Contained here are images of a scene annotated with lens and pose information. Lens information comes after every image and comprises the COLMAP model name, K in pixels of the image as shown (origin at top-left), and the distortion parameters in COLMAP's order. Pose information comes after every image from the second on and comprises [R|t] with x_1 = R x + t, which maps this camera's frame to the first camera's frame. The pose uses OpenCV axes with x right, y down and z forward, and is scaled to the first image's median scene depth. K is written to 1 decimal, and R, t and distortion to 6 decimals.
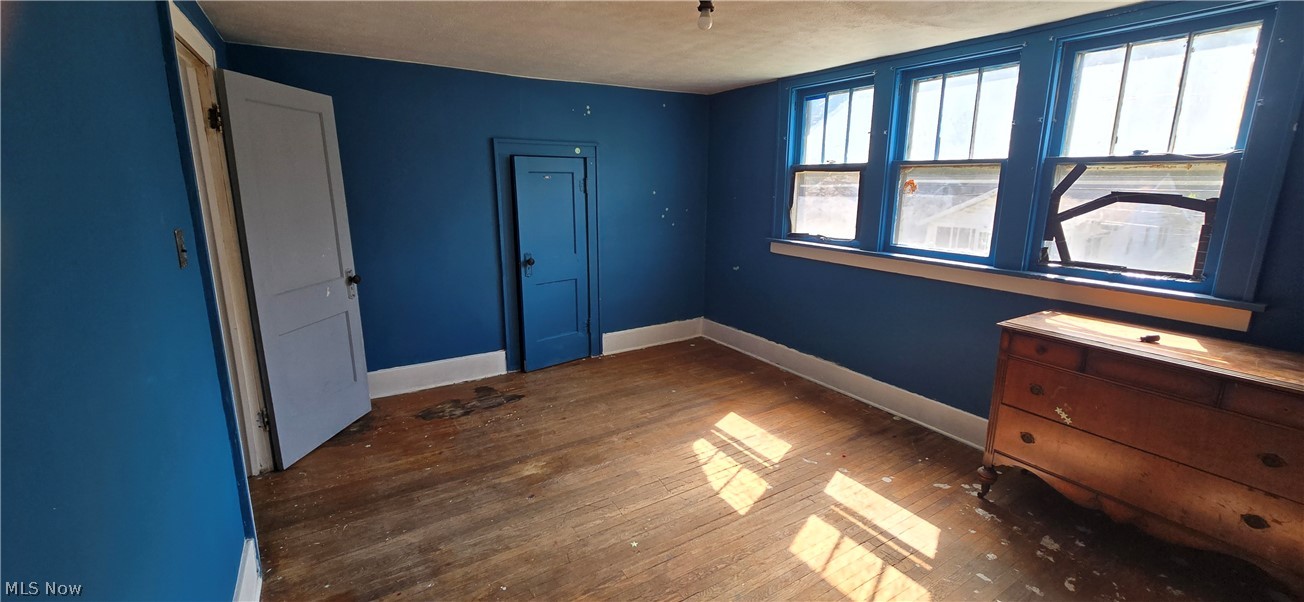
lens RADIAL K [[540.6, 0, 647.9], [0, 540.6, 292.8], [0, 0, 1]] dist [-0.003329, -0.000409]
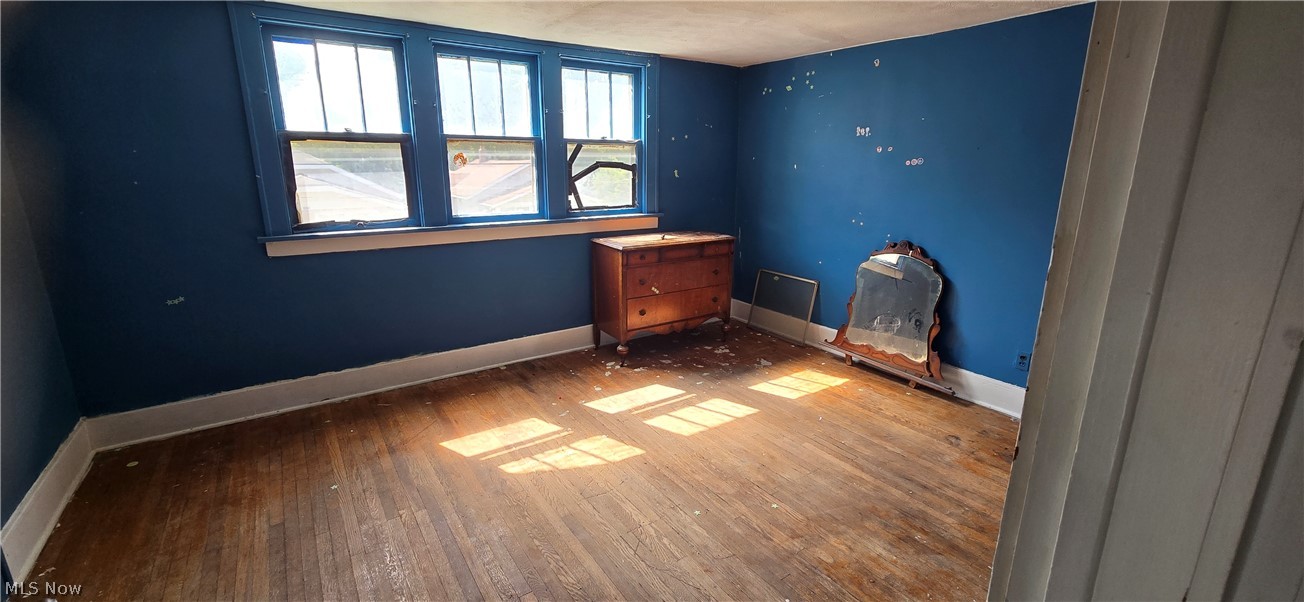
lens RADIAL K [[540.6, 0, 647.9], [0, 540.6, 301.1], [0, 0, 1]] dist [-0.003329, -0.000409]
pose [[-0.063780, -0.252191, 0.965573, -0.656672], [0.202173, 0.944216, 0.259967, -0.140932], [-0.977271, 0.211793, -0.009236, 0.739265]]
